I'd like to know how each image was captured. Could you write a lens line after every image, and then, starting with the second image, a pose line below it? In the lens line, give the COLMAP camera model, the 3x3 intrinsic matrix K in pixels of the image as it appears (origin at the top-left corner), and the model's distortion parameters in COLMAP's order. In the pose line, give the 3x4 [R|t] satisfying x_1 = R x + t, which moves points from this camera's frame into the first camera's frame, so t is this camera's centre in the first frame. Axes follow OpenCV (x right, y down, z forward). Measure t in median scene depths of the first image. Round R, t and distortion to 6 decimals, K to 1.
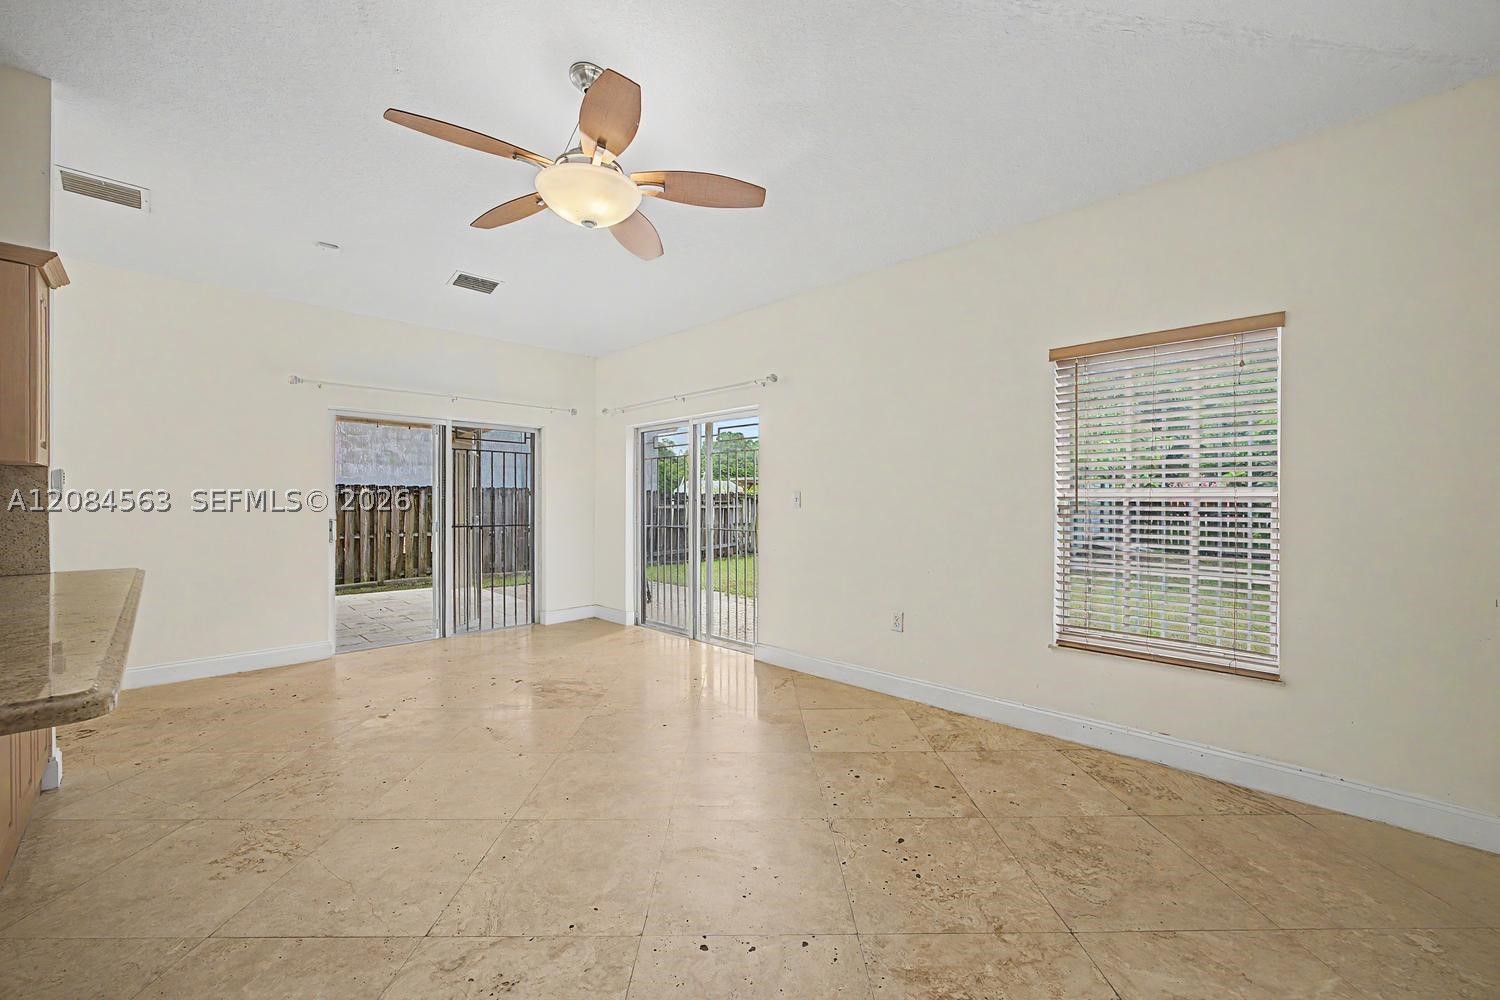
lens RADIAL K [[594.2, 0, 756.3], [0, 594.2, 500.4], [0, 0, 1]] dist [-0.029894, 0.013663]
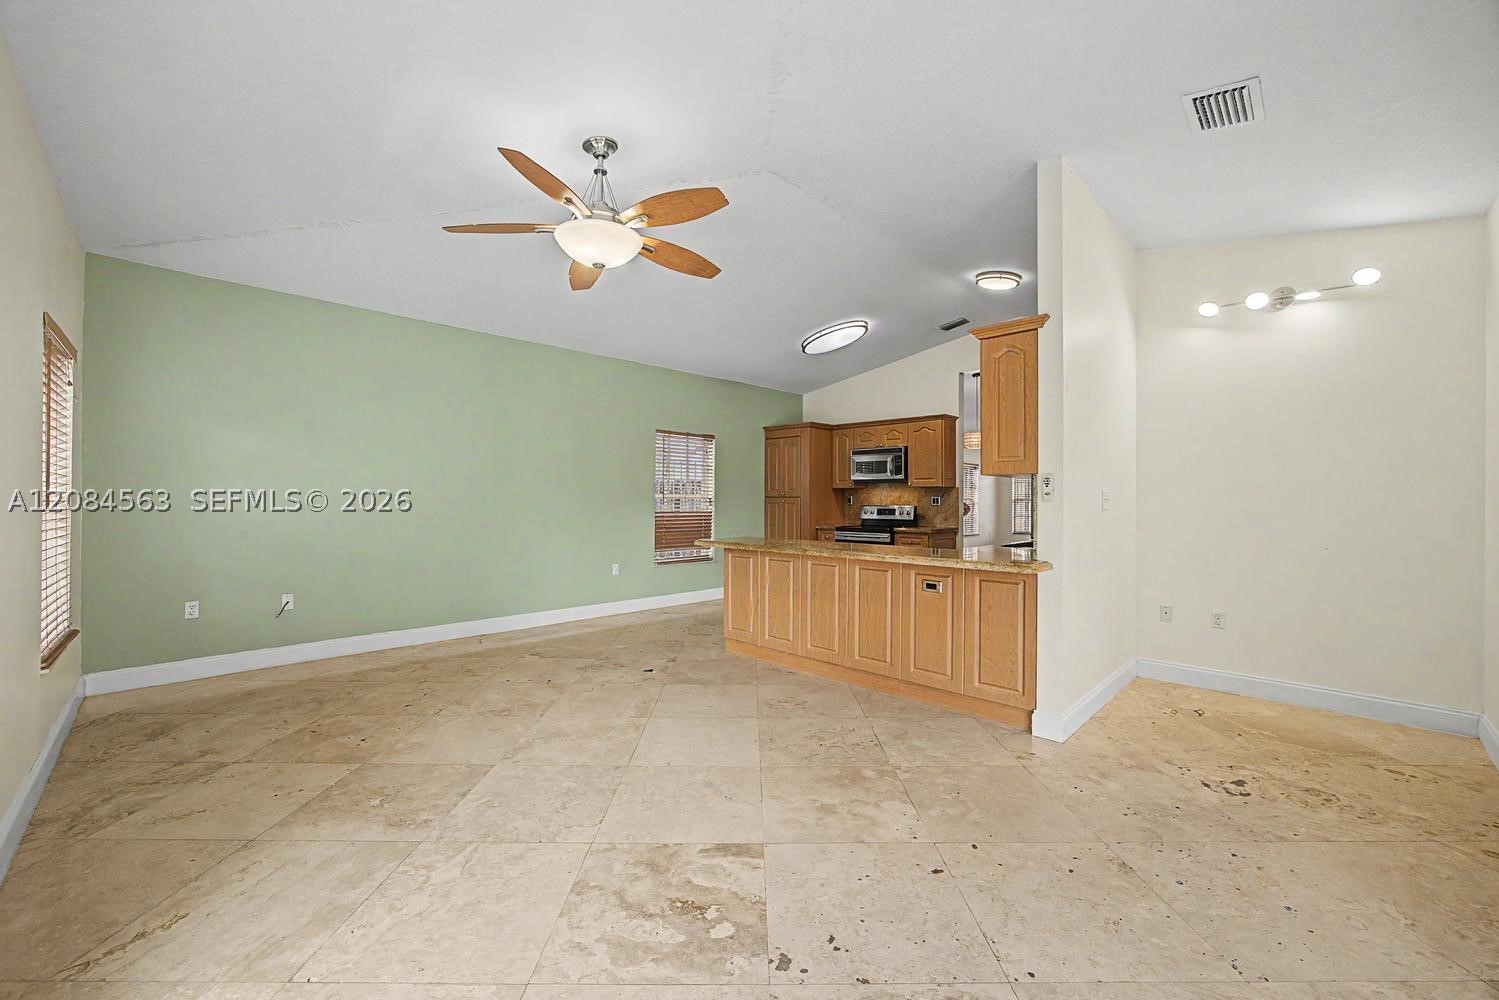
lens RADIAL K [[588.1, 0, 758.4], [0, 588.1, 503.2], [0, 0, 1]] dist [-0.028820, 0.008563]
pose [[-0.999989, -0.004711, -0.000608, -0.598072], [-0.004712, 0.999986, 0.002410, 0.004113], [0.000597, 0.002413, -0.999997, 2.148220]]
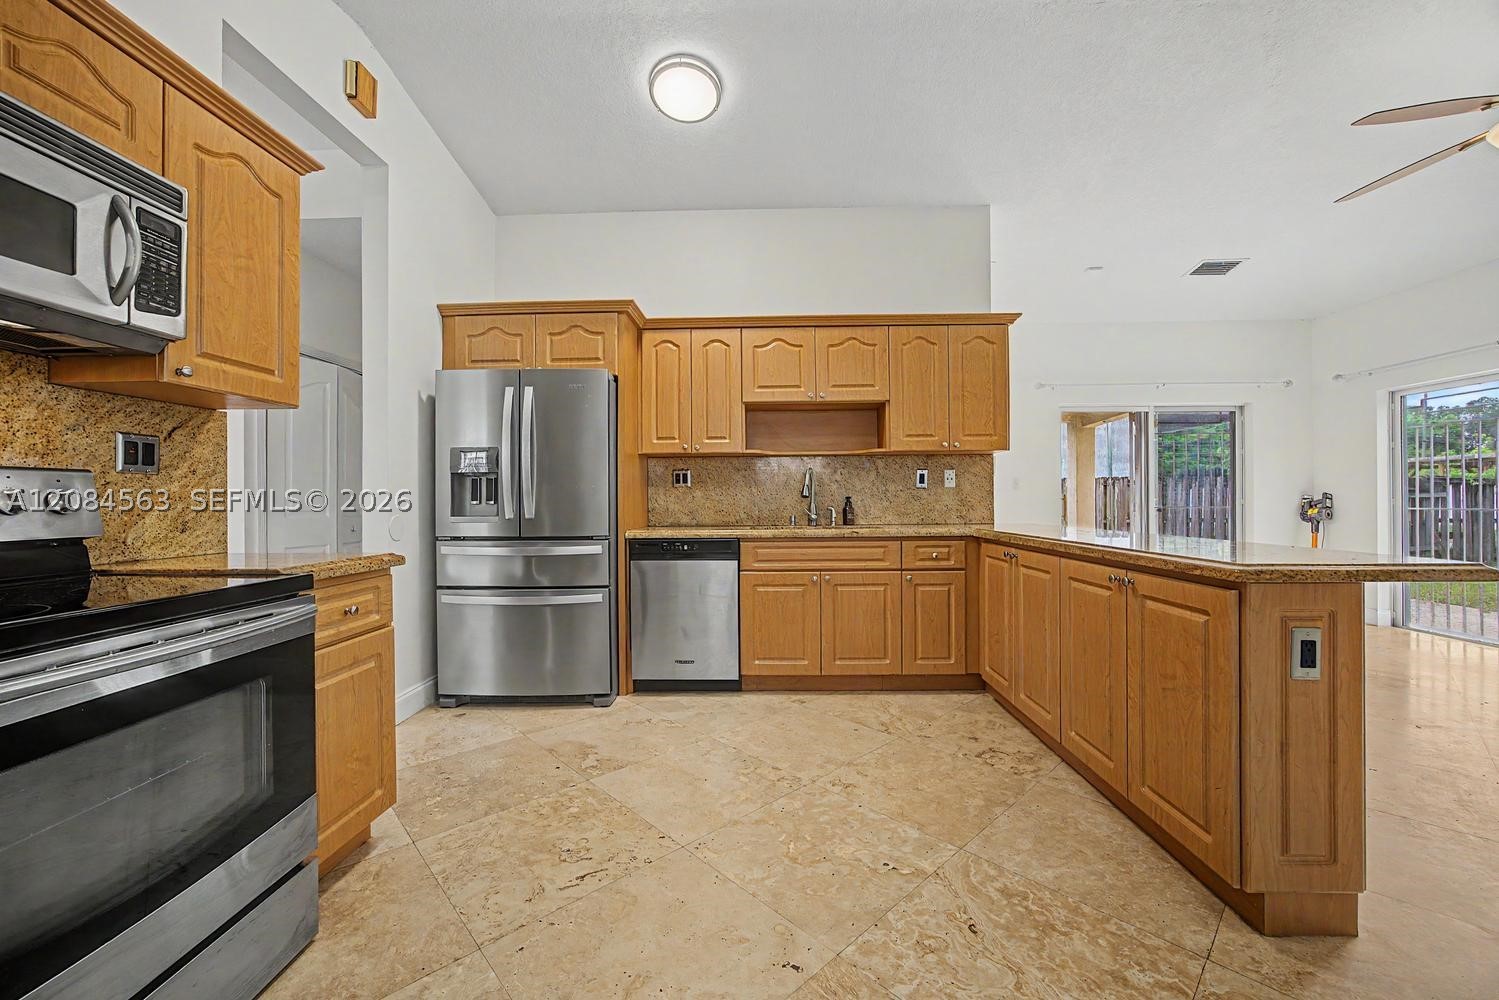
lens RADIAL K [[593.3, 0, 747.5], [0, 593.3, 498.9], [0, 0, 1]] dist [-0.027670, 0.009154]
pose [[0.673719, -0.006246, -0.738961, -0.479736], [0.006632, 0.999975, -0.002405, 0.055888], [0.738958, -0.003281, 0.673744, -0.504028]]
